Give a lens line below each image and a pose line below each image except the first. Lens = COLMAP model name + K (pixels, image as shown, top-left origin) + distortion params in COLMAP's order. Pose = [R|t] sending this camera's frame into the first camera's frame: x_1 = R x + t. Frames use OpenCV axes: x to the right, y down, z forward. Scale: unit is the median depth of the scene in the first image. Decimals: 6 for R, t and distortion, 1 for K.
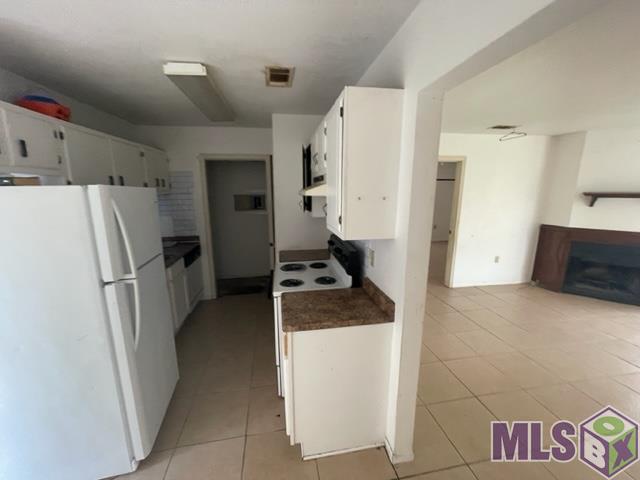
lens RADIAL K [[257.2, 0, 317.4], [0, 257.2, 239.2], [0, 0, 1]] dist [-0.003736, 0.001882]
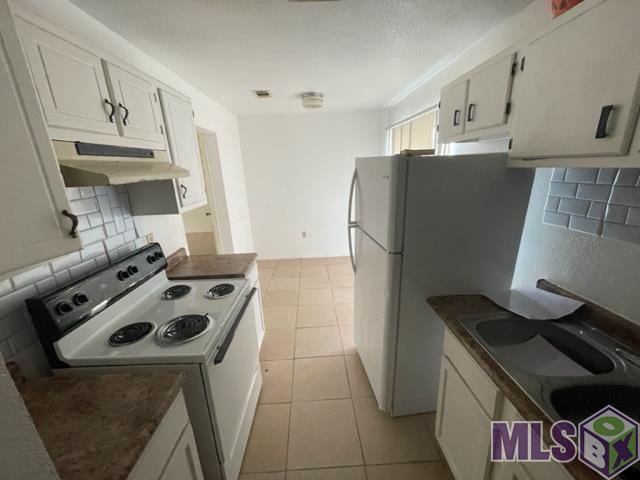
lens RADIAL K [[257.2, 0, 318.6], [0, 257.2, 242.1], [0, 0, 1]] dist [-0.003736, 0.001882]
pose [[-0.990770, 0.011106, 0.135101, -0.594155], [0.072867, 0.884042, 0.461693, -0.354475], [-0.114308, 0.467276, -0.876691, 1.893659]]
